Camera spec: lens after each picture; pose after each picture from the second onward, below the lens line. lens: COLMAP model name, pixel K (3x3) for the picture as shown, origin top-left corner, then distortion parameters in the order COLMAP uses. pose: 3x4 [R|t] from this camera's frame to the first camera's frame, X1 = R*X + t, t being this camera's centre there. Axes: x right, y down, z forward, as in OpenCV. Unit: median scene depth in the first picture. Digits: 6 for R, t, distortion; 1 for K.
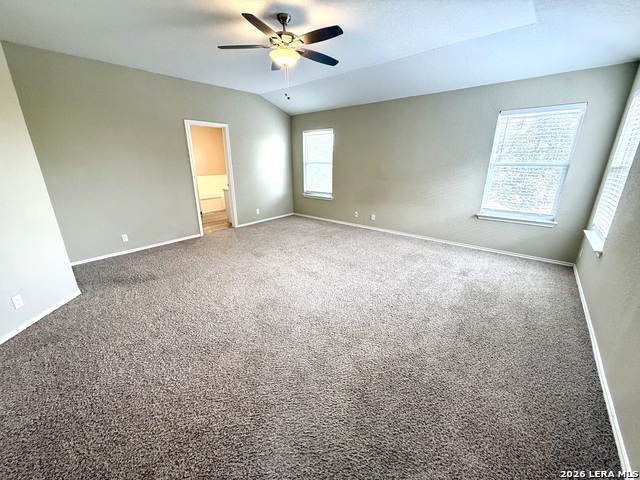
lens RADIAL K [[255.0, 0, 319.2], [0, 255.0, 239.5], [0, 0, 1]] dist [-0.000544, -0.000207]
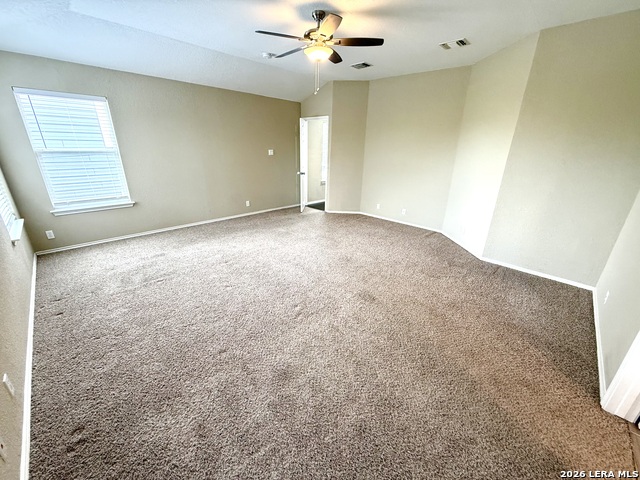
lens RADIAL K [[255.0, 0, 319.2], [0, 255.0, 239.5], [0, 0, 1]] dist [-0.000544, -0.000207]
pose [[-0.997195, -0.040533, 0.062927, -0.172292], [0.006594, 0.789855, 0.613258, -0.557427], [-0.074561, 0.611953, -0.787372, 1.698567]]
